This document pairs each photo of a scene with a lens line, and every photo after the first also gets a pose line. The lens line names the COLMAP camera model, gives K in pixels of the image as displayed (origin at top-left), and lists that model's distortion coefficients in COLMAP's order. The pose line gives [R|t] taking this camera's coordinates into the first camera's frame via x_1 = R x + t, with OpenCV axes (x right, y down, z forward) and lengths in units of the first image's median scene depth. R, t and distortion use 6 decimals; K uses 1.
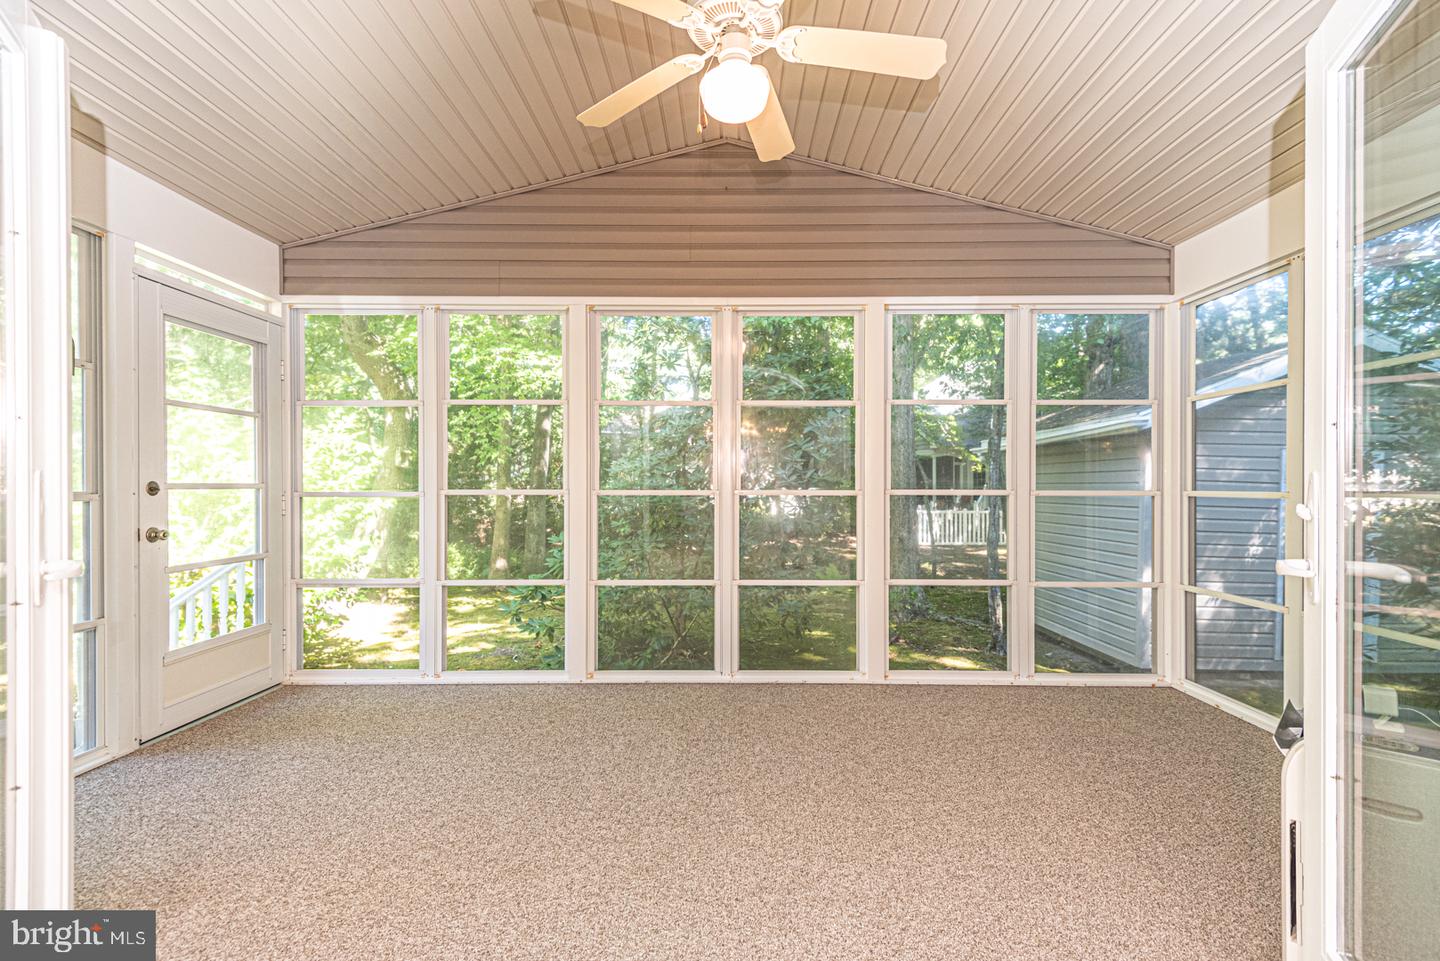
lens RADIAL K [[652.8, 0, 711.2], [0, 652.8, 492.7], [0, 0, 1]] dist [0.029160, -0.018182]
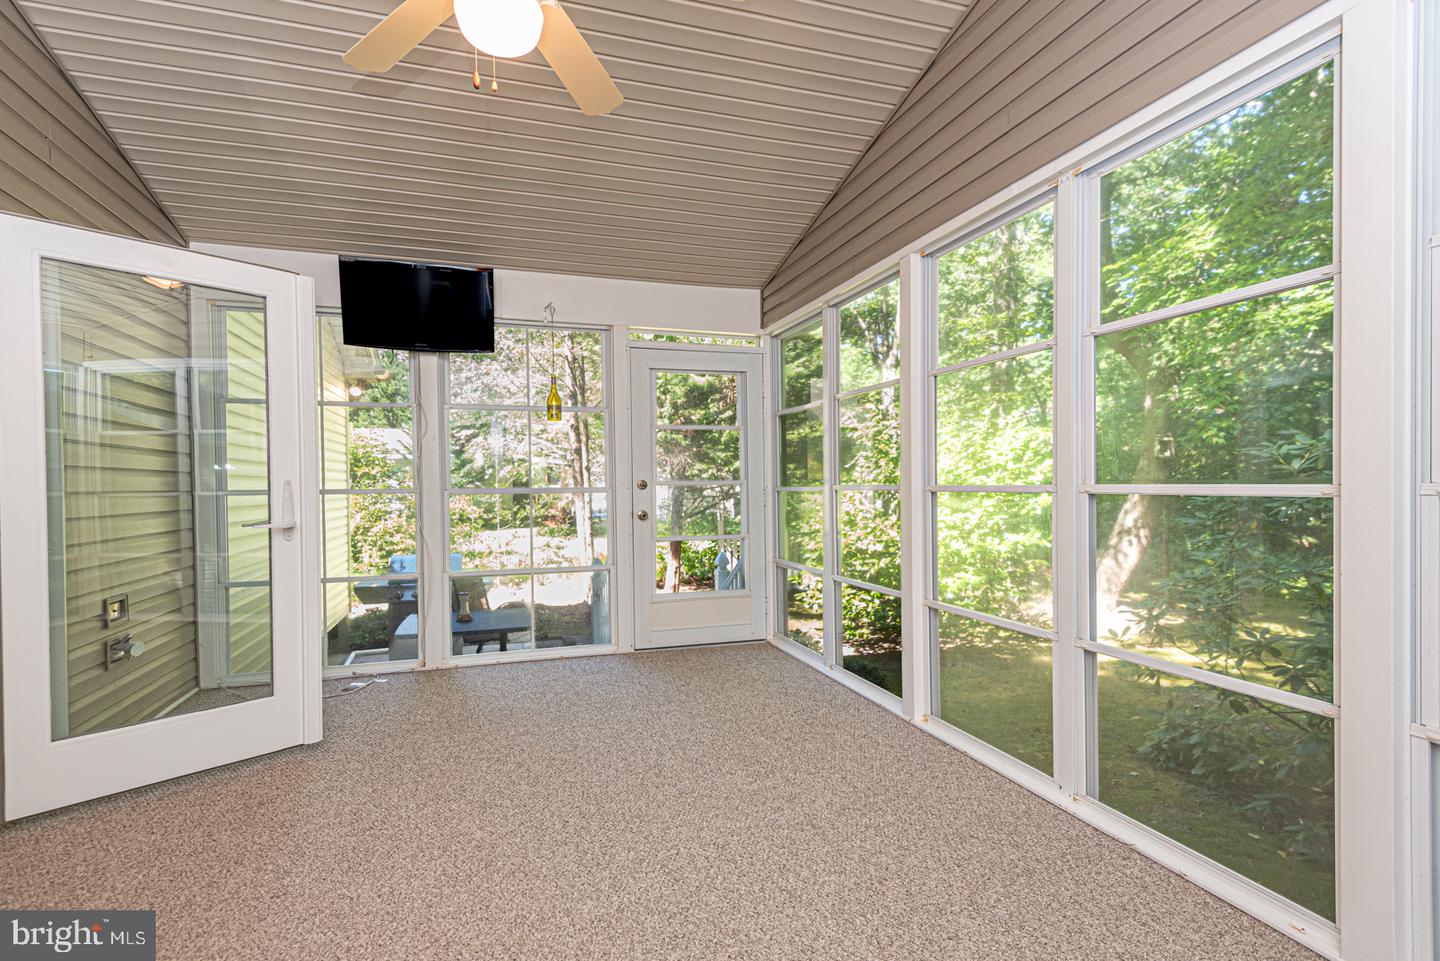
lens RADIAL K [[652.8, 0, 711.2], [0, 652.8, 492.7], [0, 0, 1]] dist [0.029160, -0.018182]
pose [[0.337933, 0.008511, -0.941132, 0.502120], [0.000541, 0.999957, 0.009237, -0.001981], [0.941170, -0.003631, 0.337914, 0.516755]]
